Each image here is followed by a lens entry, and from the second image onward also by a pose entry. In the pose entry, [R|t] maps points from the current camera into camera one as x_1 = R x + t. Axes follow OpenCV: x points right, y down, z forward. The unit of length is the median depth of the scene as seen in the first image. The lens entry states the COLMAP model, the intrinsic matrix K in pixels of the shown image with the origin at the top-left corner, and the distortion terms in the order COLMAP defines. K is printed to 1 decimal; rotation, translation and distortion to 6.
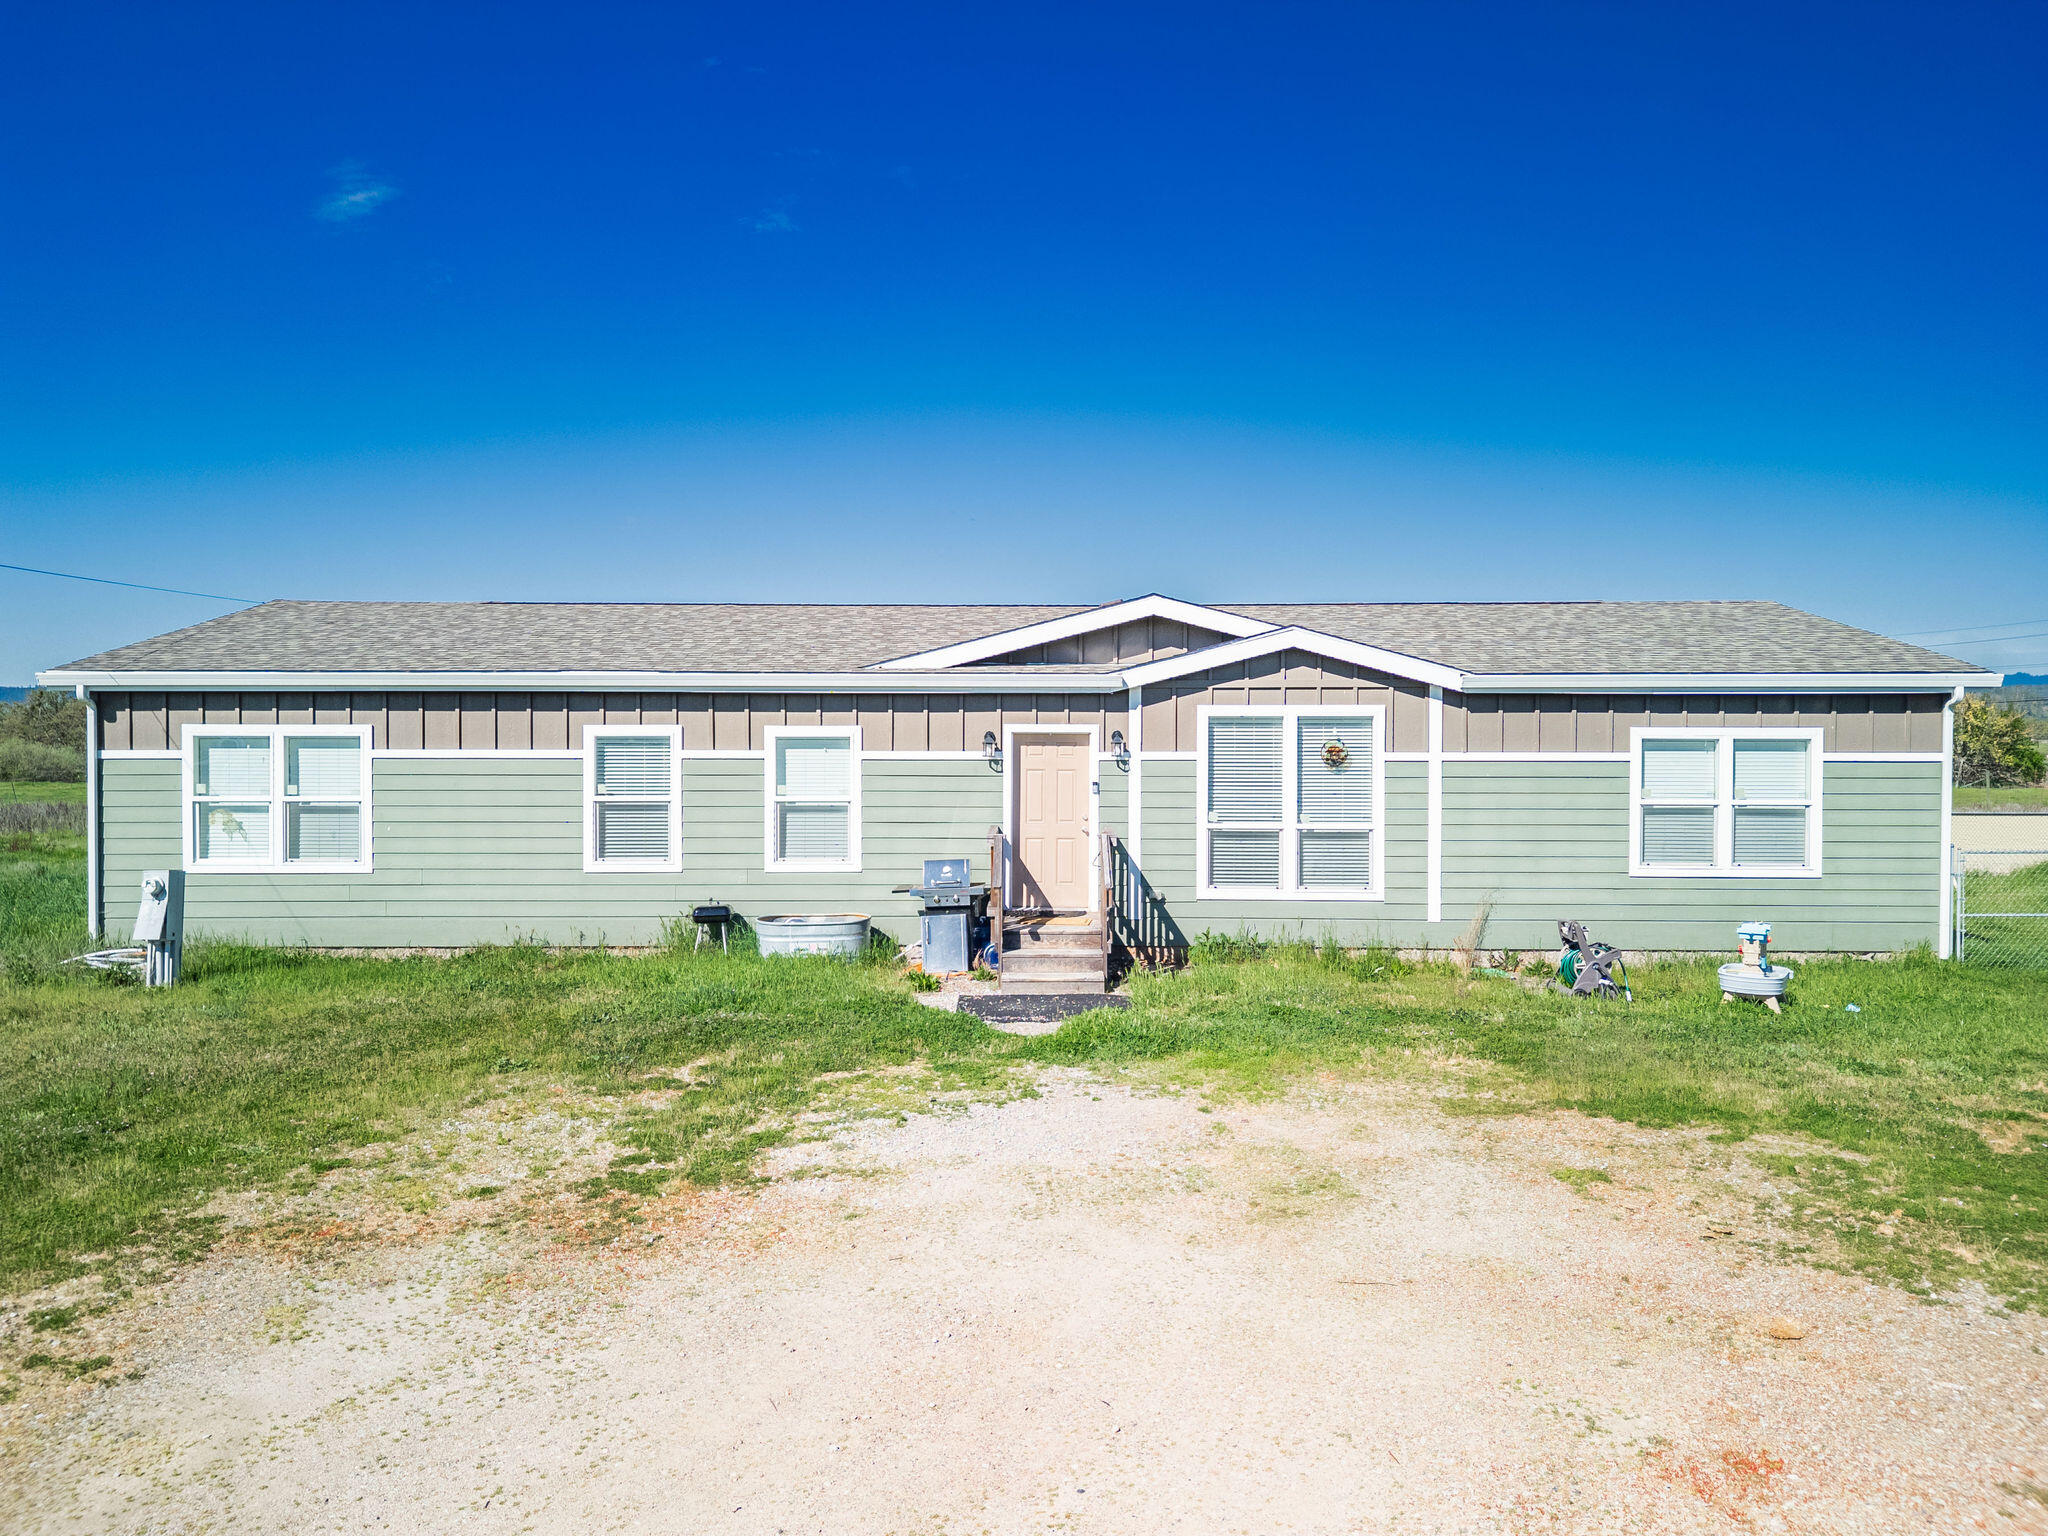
lens RADIAL K [[1421.3, 0, 1020.5], [0, 1421.3, 765.2], [0, 0, 1]] dist [0.075681, -0.070206]
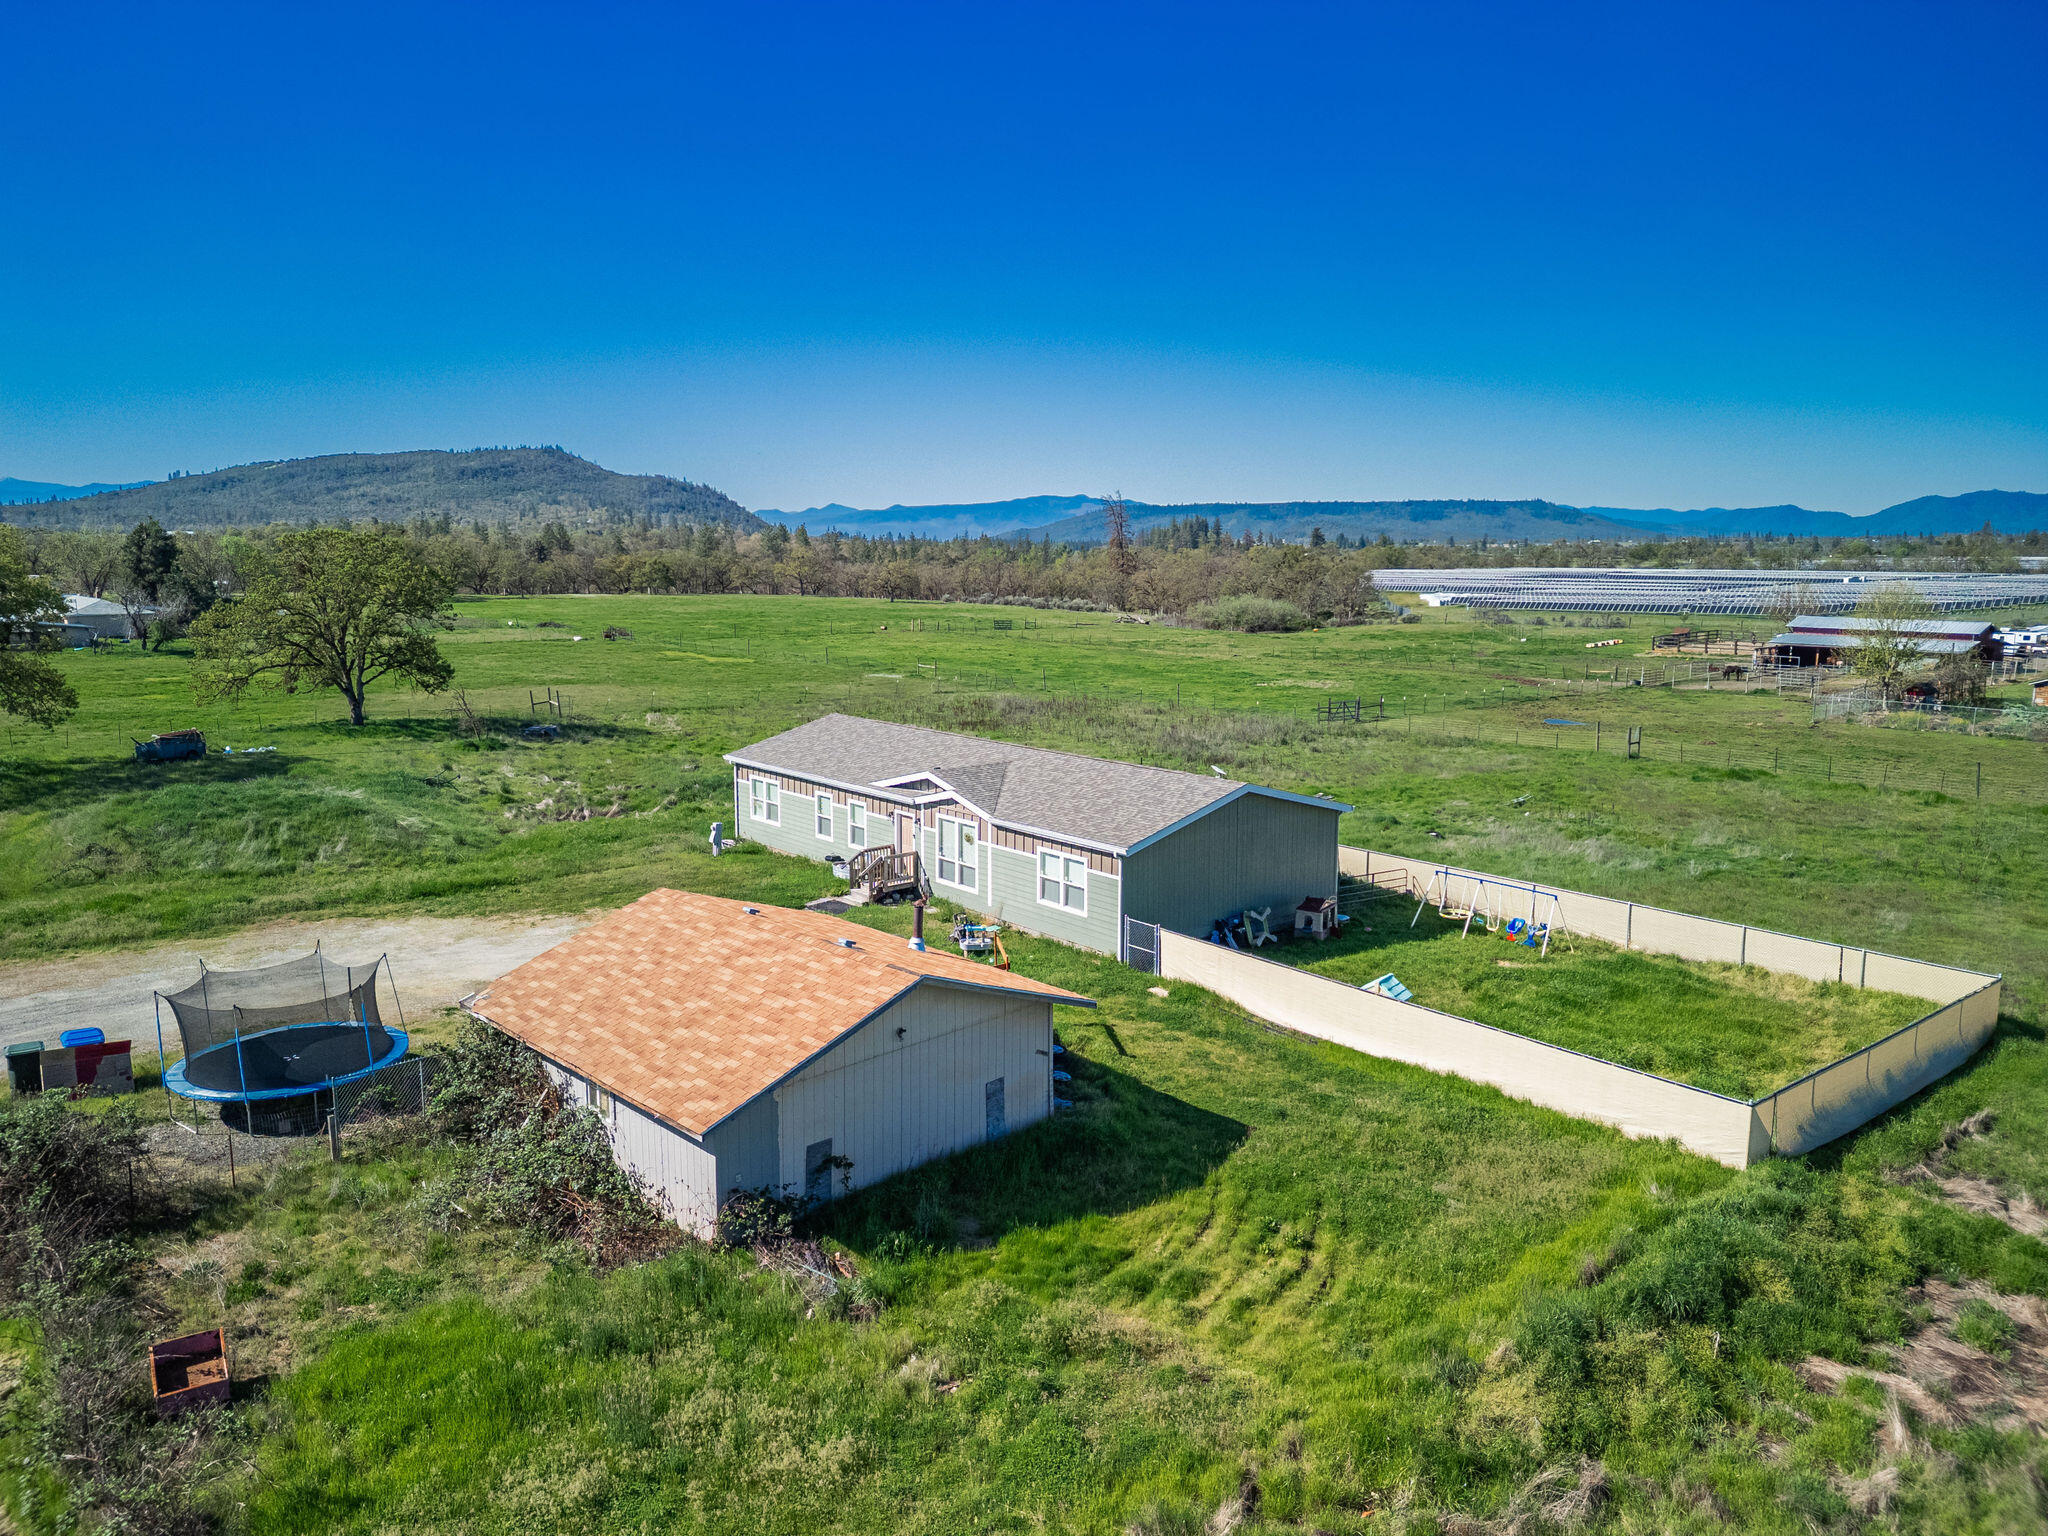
lens RADIAL K [[1434.3, 0, 1024.0], [0, 1434.3, 768.0], [0, 0, 1]] dist [0.172829, -0.311443]
pose [[0.655014, 0.117975, -0.746350, 2.284547], [-0.017748, 0.989866, 0.140891, -0.519003], [0.755408, -0.079039, 0.650470, -0.661288]]
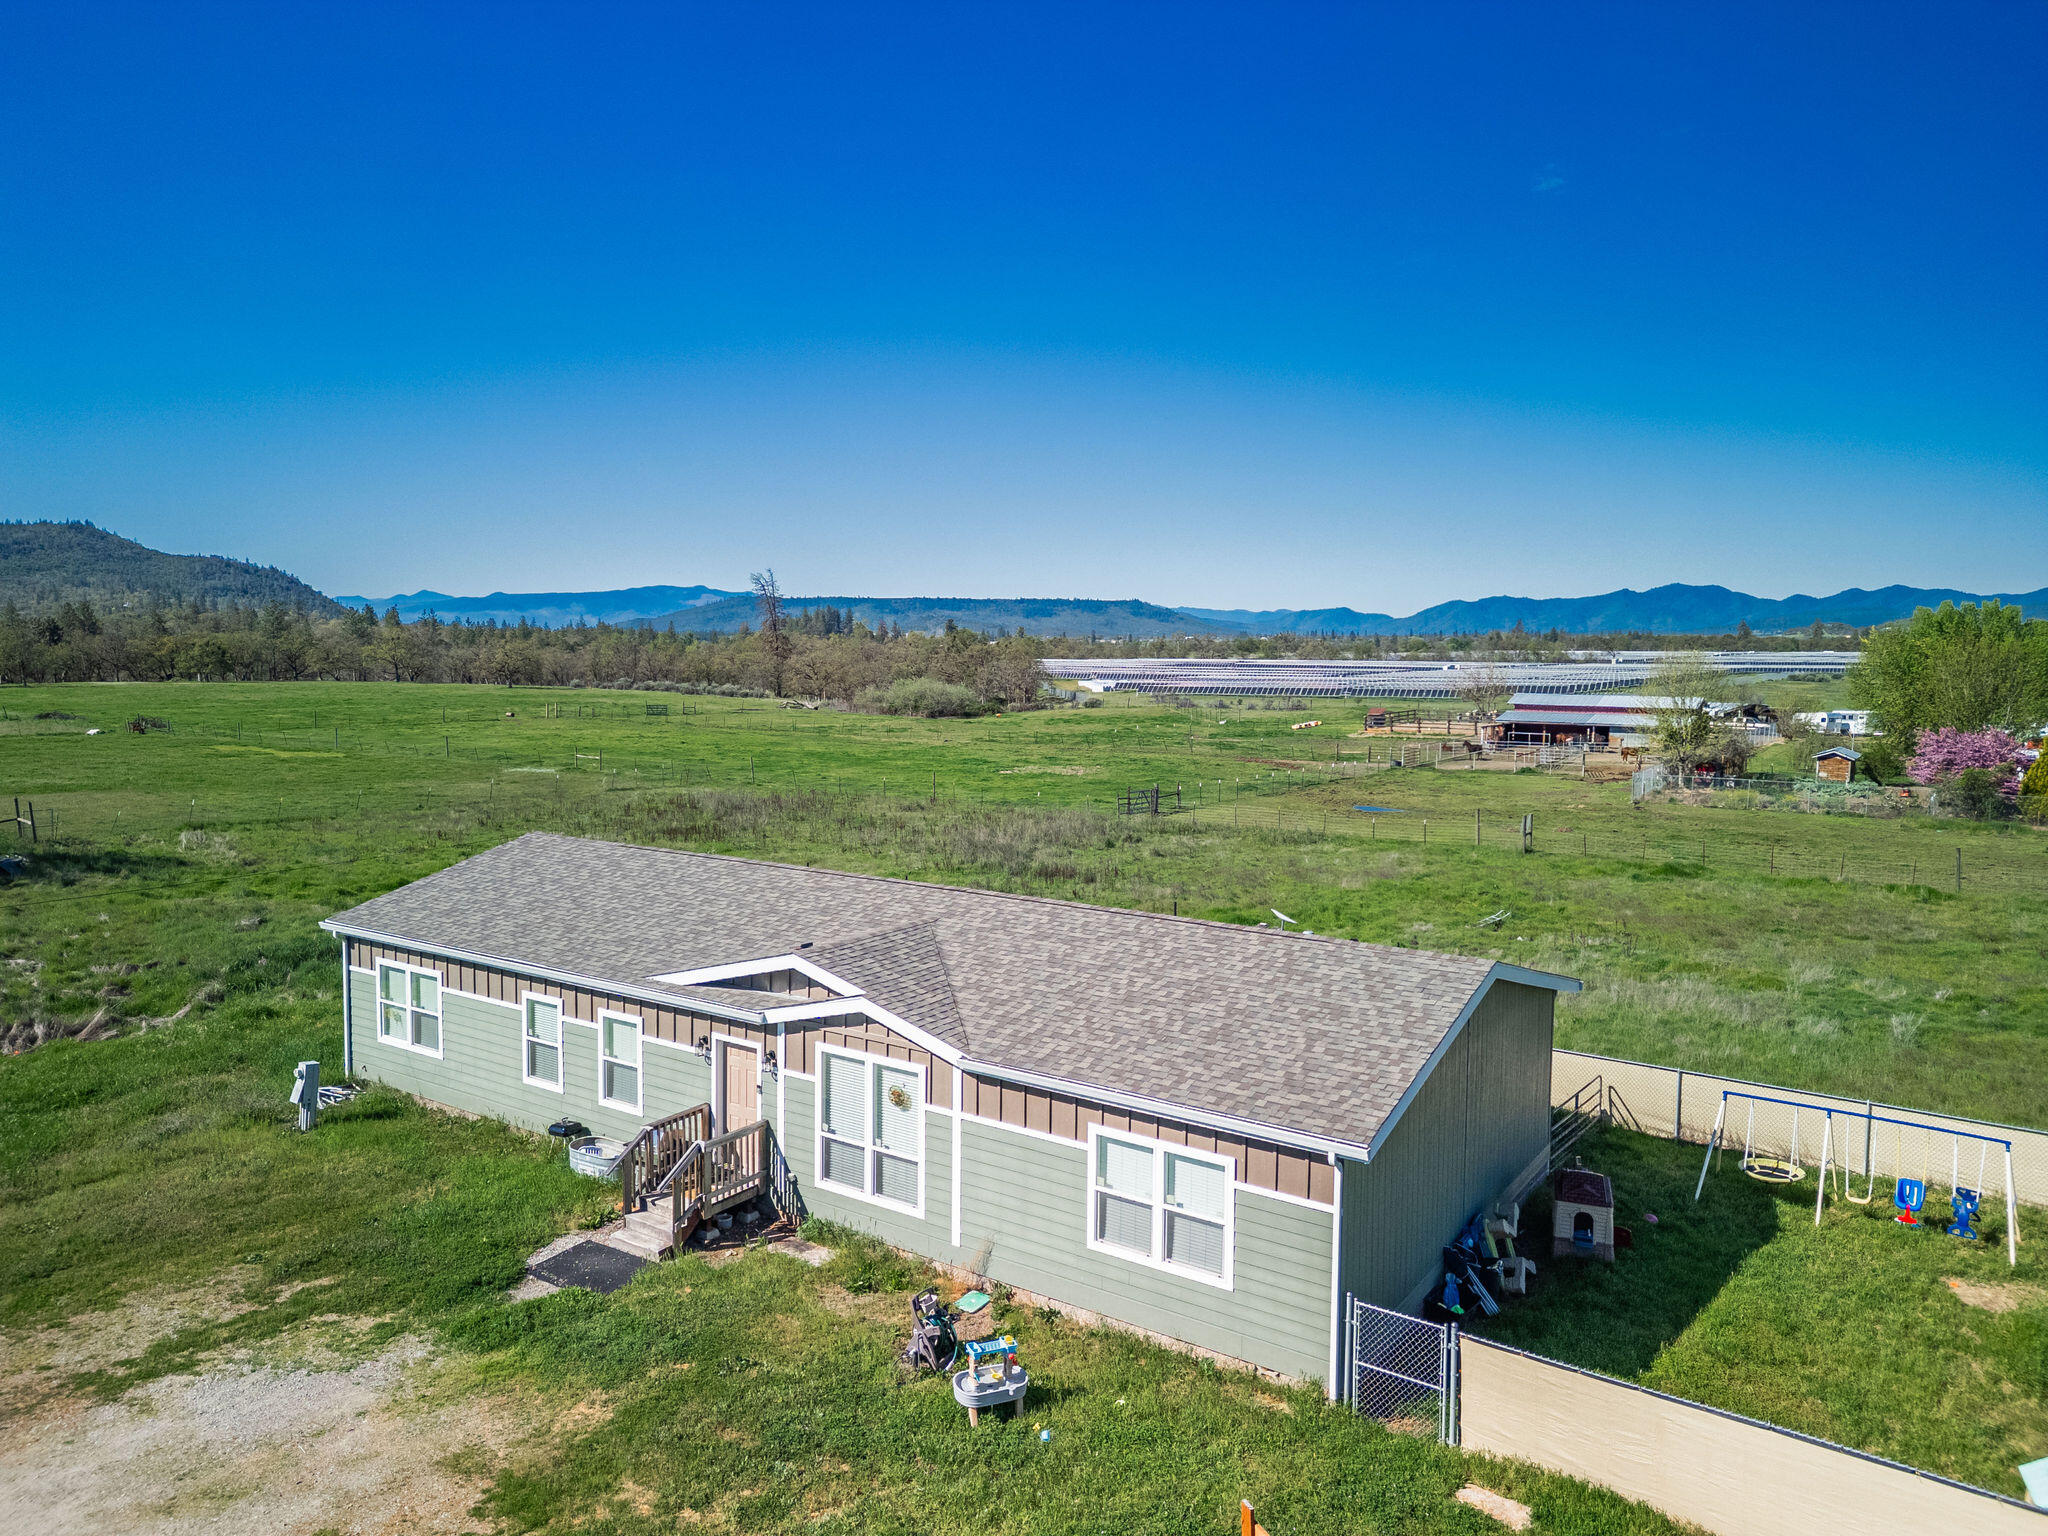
lens RADIAL K [[1421.3, 0, 1020.5], [0, 1421.3, 765.2], [0, 0, 1]] dist [0.075681, -0.070206]
pose [[0.828753, 0.055476, -0.556858, 1.002069], [-0.018999, 0.997290, 0.071078, -0.394390], [0.559292, -0.048327, 0.827561, 0.025494]]
